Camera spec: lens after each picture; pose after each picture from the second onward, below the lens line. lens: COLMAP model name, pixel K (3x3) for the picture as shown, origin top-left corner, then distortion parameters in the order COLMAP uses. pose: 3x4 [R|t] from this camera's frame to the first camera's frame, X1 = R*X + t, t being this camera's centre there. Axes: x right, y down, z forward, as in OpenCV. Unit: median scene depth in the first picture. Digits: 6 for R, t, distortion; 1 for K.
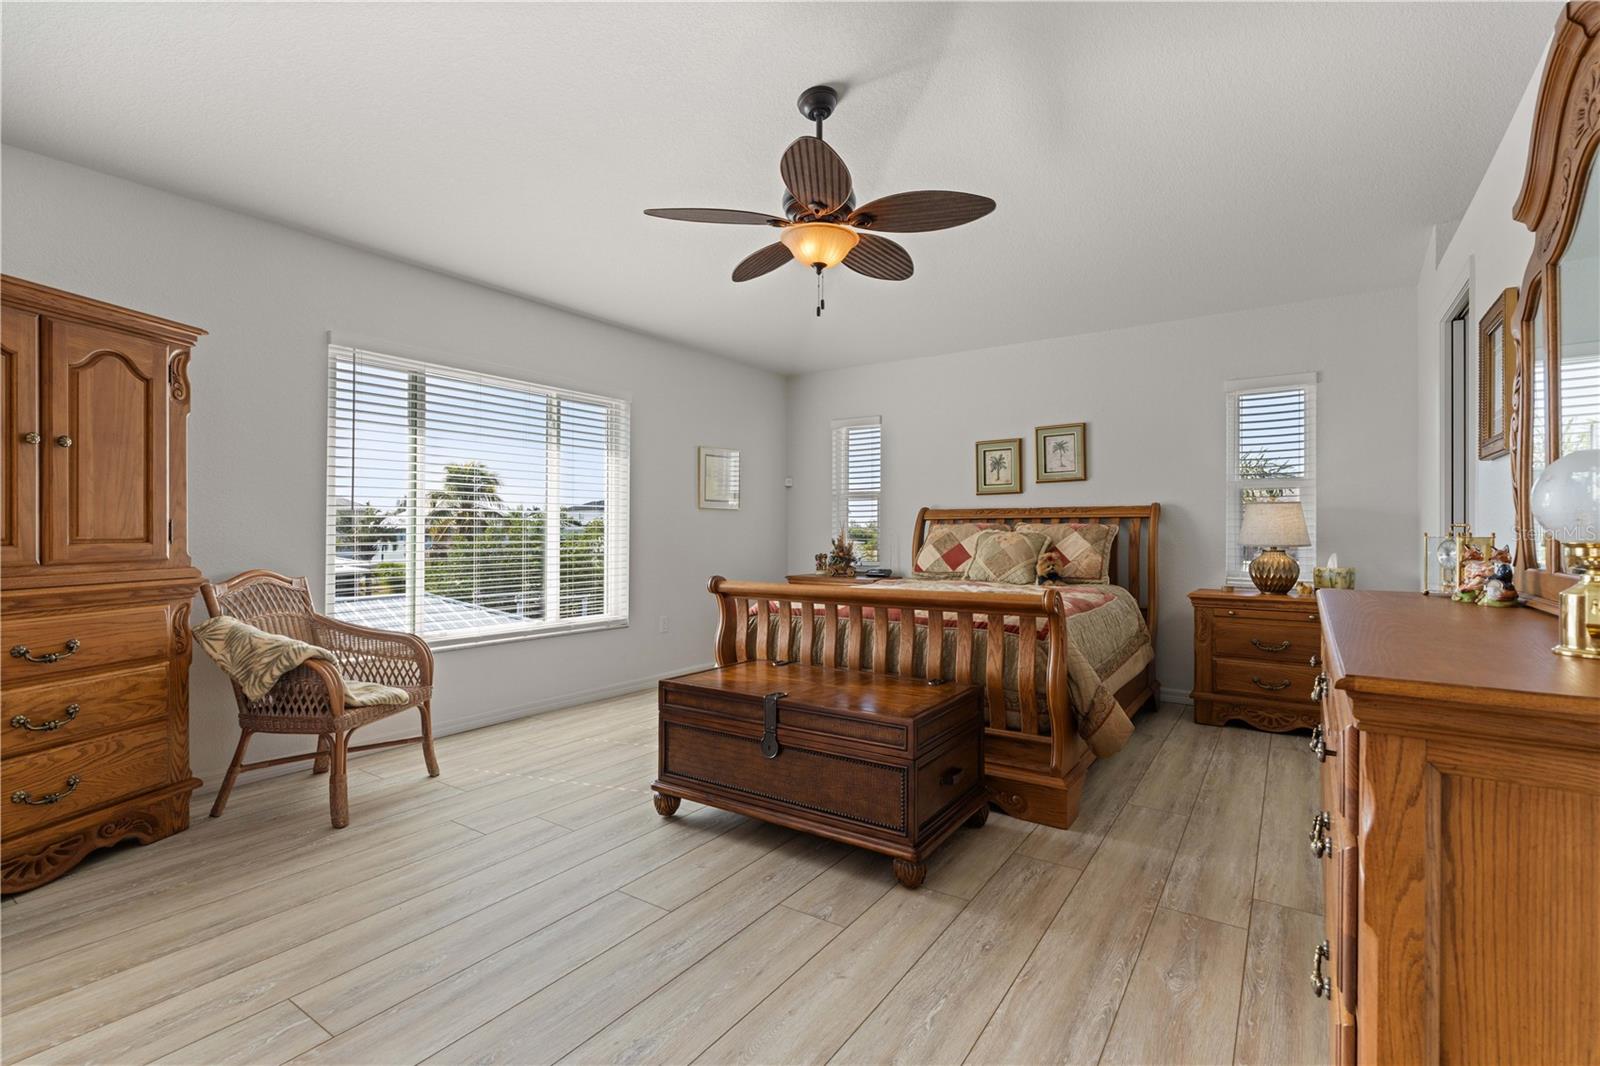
lens RADIAL K [[734.9, 0, 799.1], [0, 734.9, 525.5], [0, 0, 1]] dist [0.000794, 0.000023]
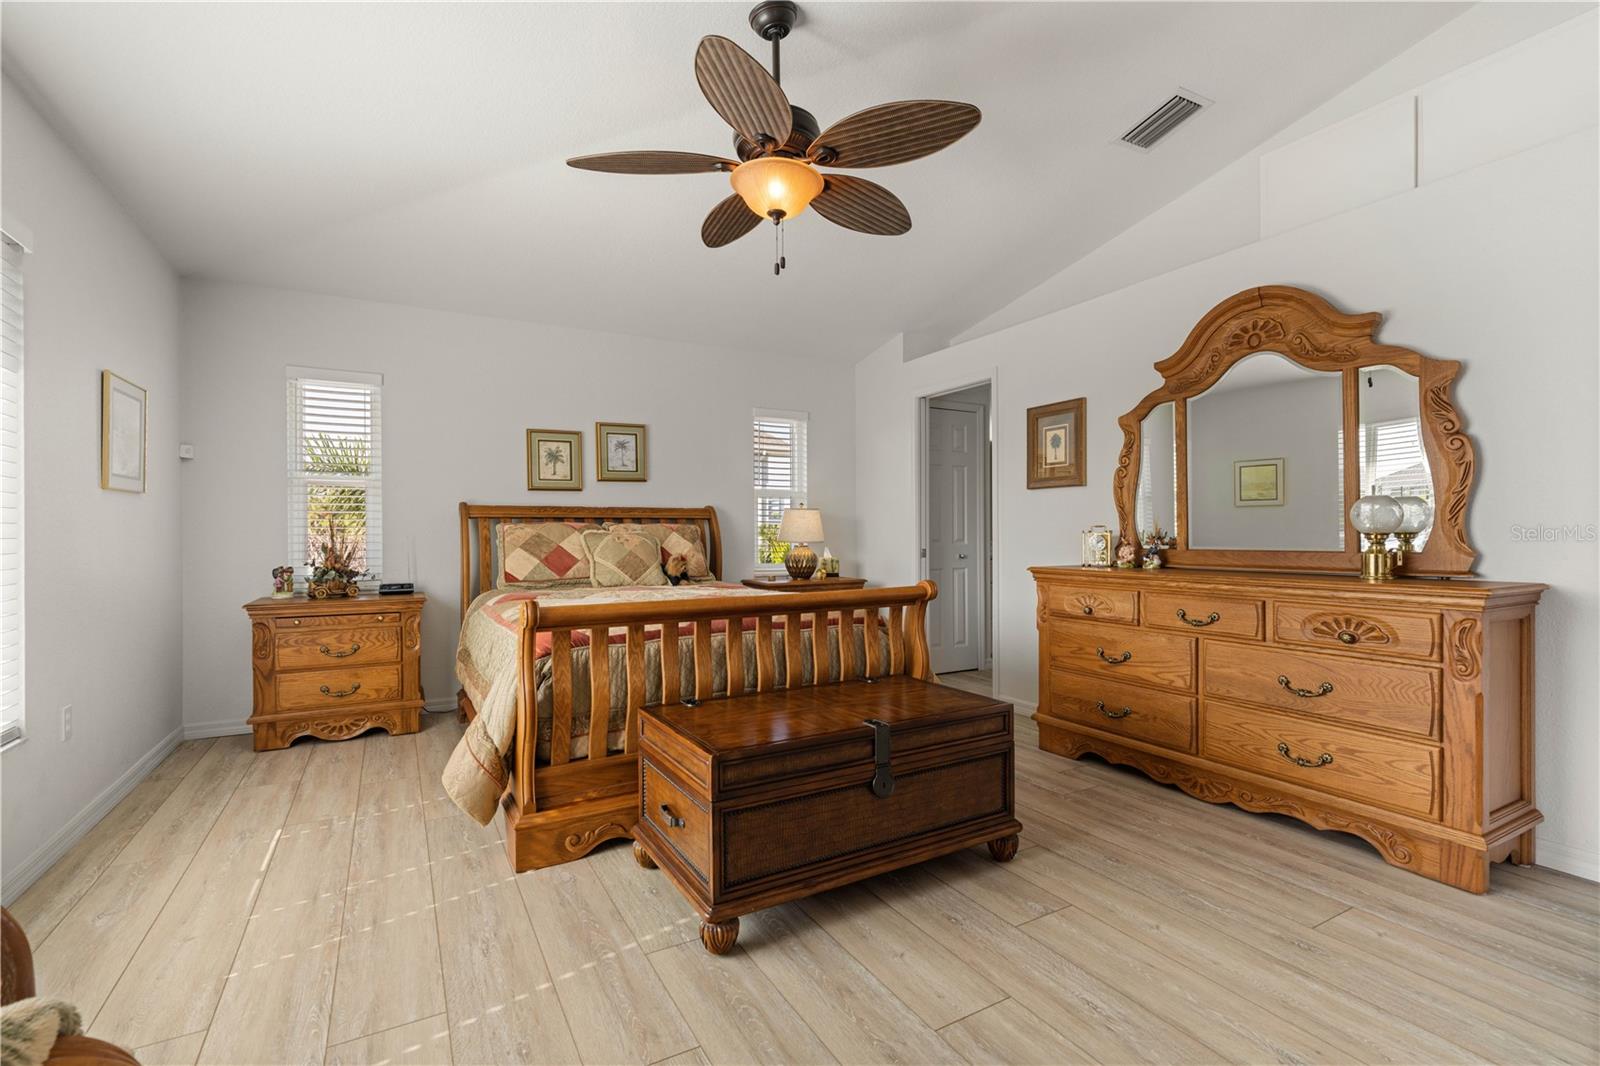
lens RADIAL K [[727.2, 0, 800.0], [0, 727.2, 533.0], [0, 0, 1]] dist [-0.000307, 0.000111]
pose [[0.432544, -0.003176, 0.901607, -0.509720], [-0.004138, 0.999976, 0.005507, 0.004033], [-0.901603, -0.006113, 0.432521, 0.440202]]
